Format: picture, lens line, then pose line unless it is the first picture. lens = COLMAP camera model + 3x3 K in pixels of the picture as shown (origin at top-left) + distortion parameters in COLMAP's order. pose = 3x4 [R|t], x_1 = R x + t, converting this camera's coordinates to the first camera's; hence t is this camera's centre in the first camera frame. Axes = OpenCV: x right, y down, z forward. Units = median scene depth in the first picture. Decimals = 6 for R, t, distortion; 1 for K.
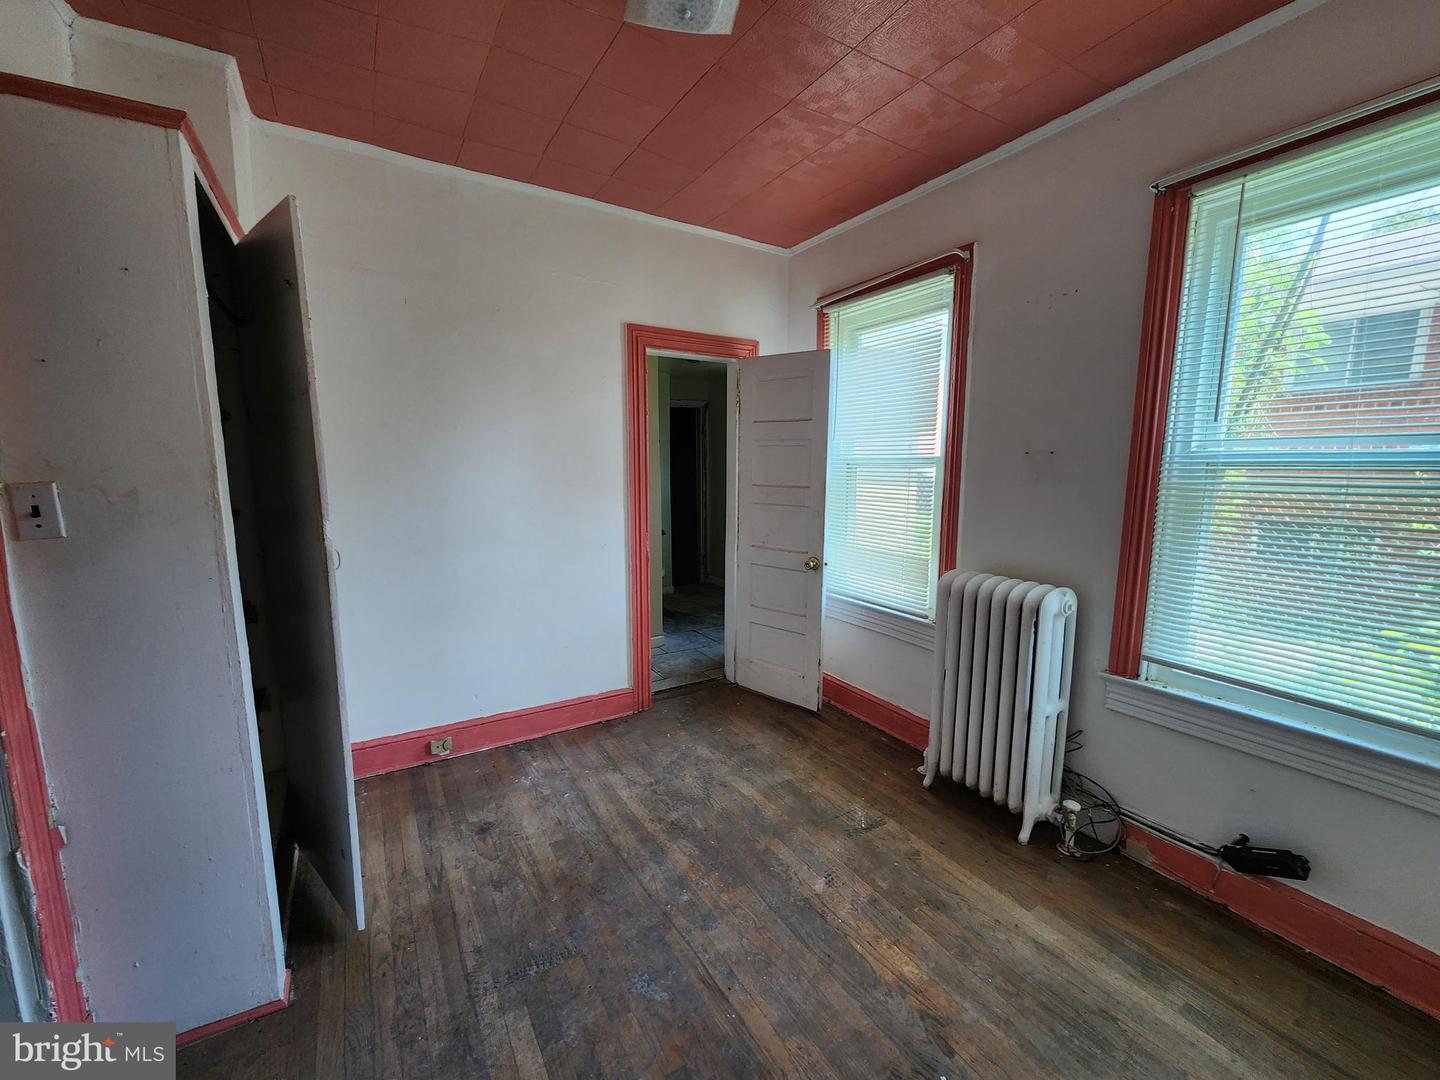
lens RADIAL K [[581.6, 0, 733.0], [0, 581.6, 541.1], [0, 0, 1]] dist [-0.000684, -0.000542]
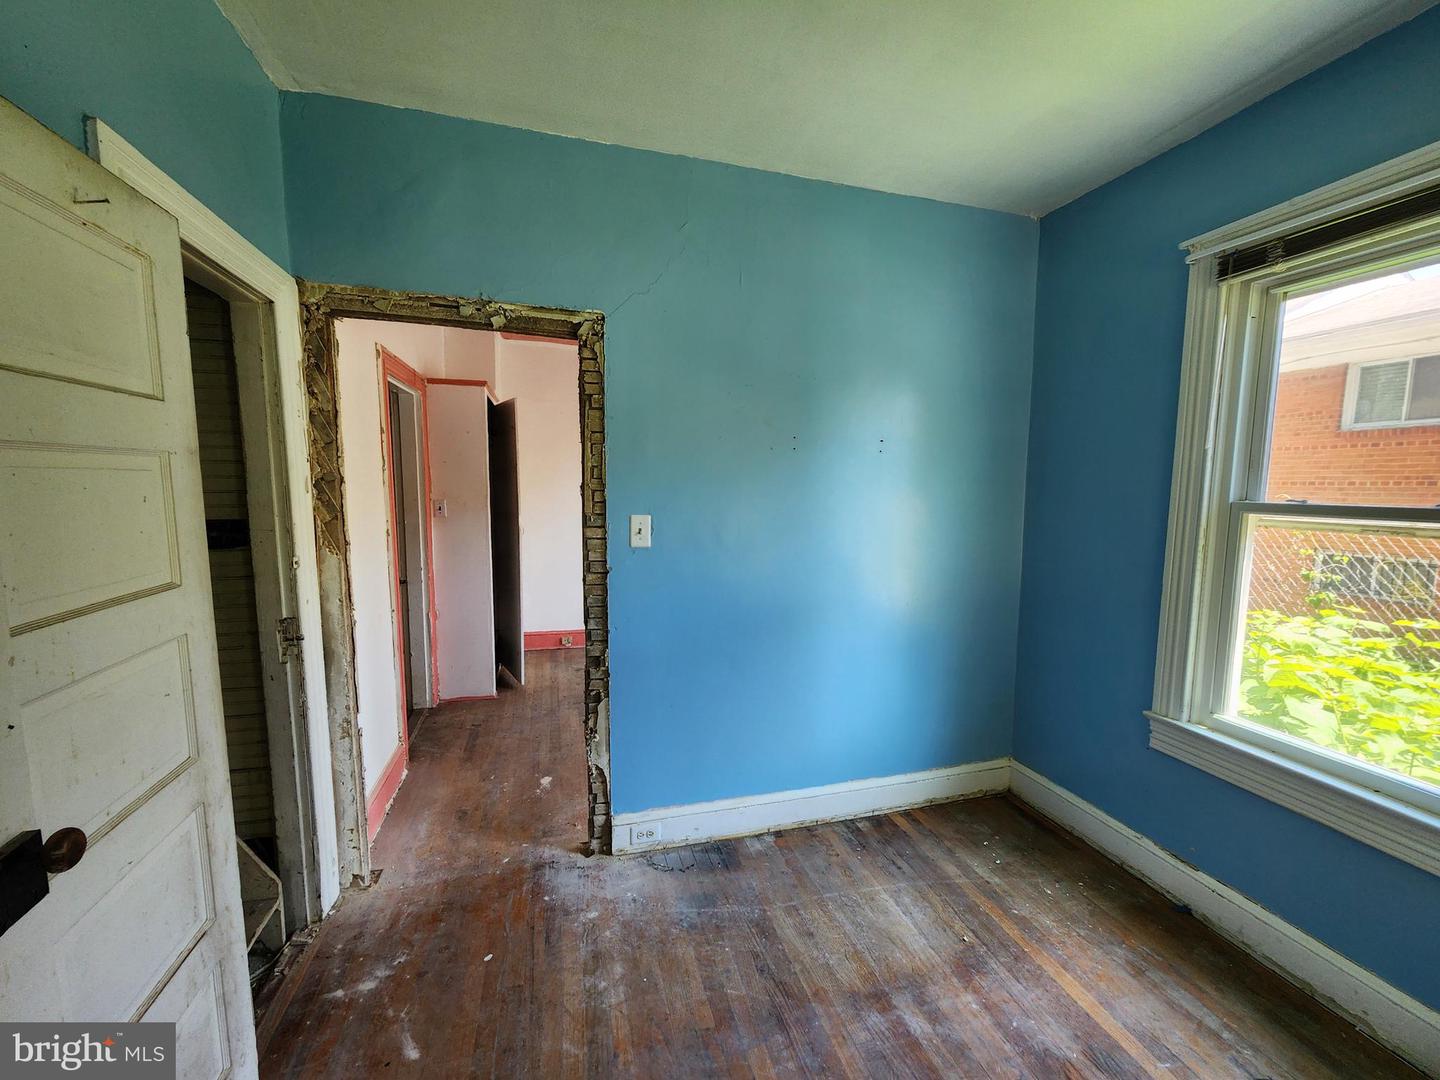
lens RADIAL K [[581.6, 0, 733.0], [0, 581.6, 541.1], [0, 0, 1]] dist [-0.000684, -0.000542]
pose [[0.964875, 0.038961, -0.259806, 0.109892], [-0.047317, 0.998542, -0.025983, 0.011997], [0.258415, 0.037364, 0.965311, -0.153847]]
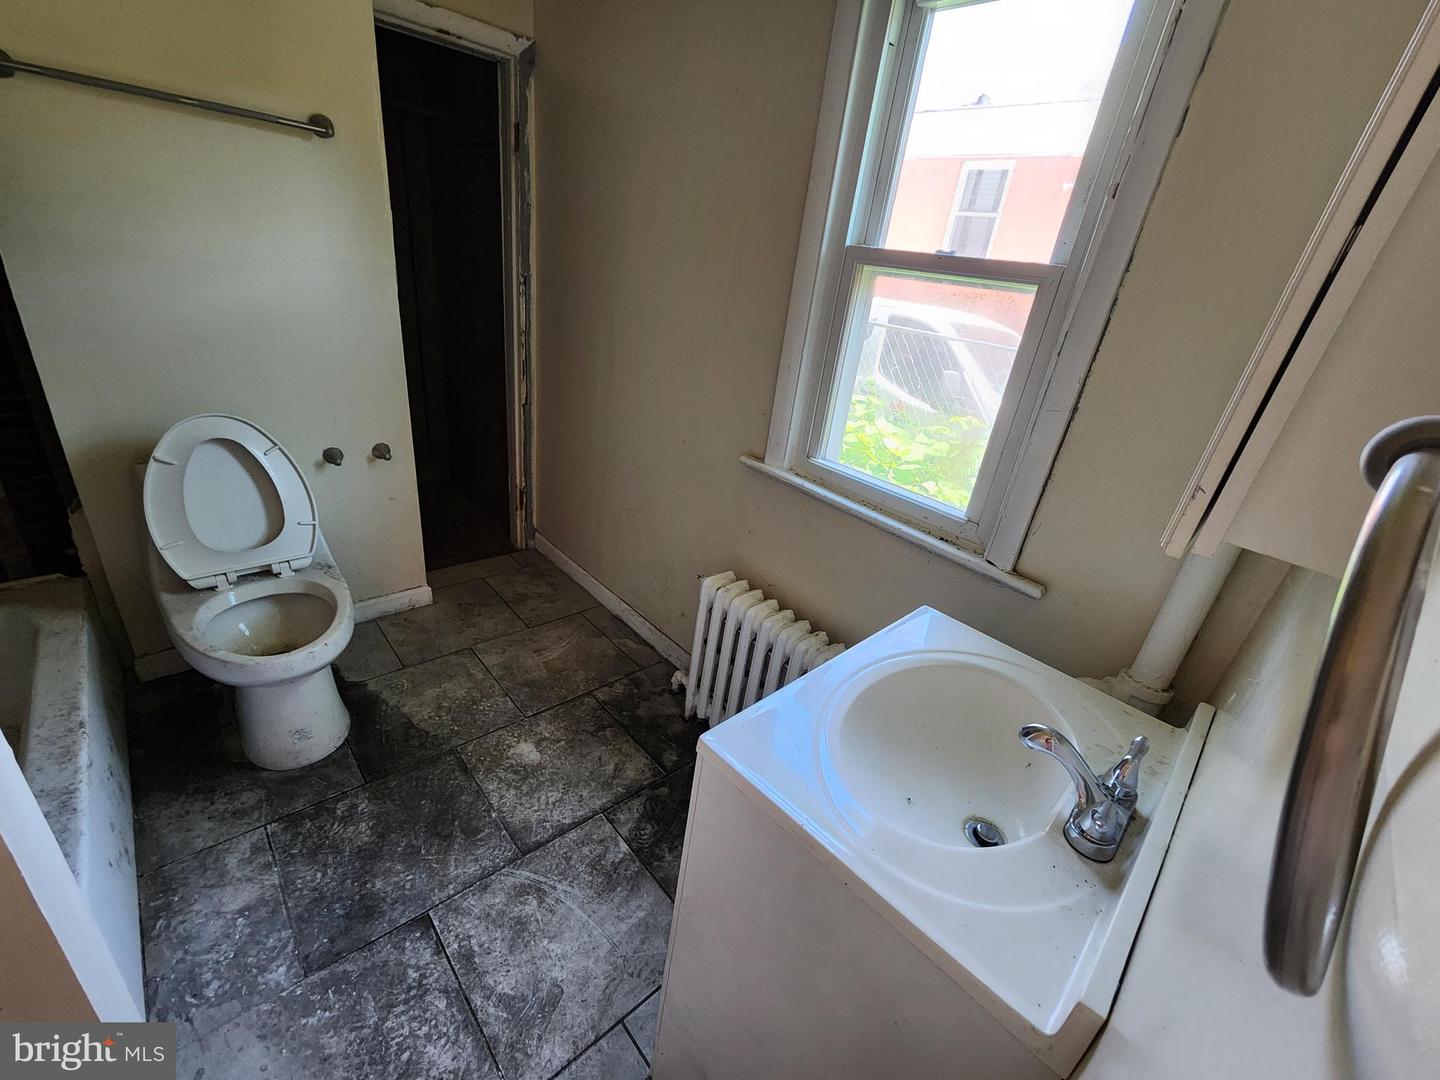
lens RADIAL K [[581.6, 0, 733.0], [0, 581.6, 541.1], [0, 0, 1]] dist [-0.000684, -0.000542]
pose [[0.971646, 0.040917, 0.232872, 0.002532], [-0.109299, 0.951090, 0.288931, -0.208814], [-0.209660, -0.306191, 0.928595, 1.530678]]
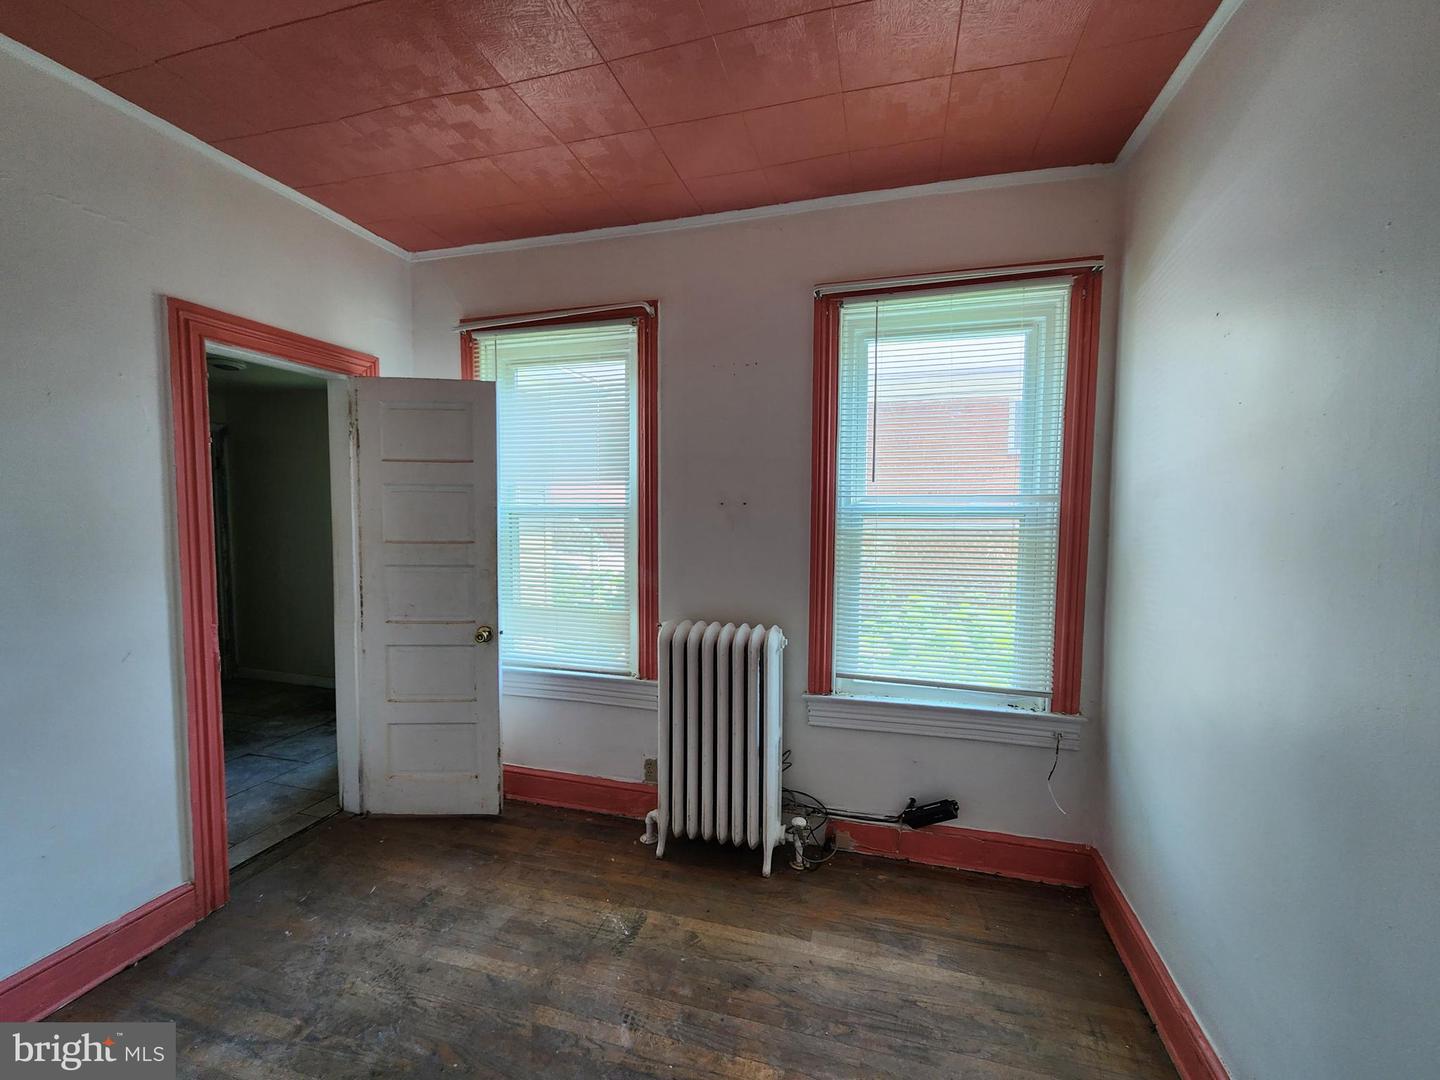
lens RADIAL K [[585.6, 0, 720.0], [0, 585.6, 540.0], [0, 0, 1]] dist [-0.001846, -0.000414]
pose [[0.741359, -0.041815, 0.669805, -0.210272], [0.090855, 0.995122, -0.038437, -0.040928], [-0.664930, 0.089350, 0.741542, 0.192999]]
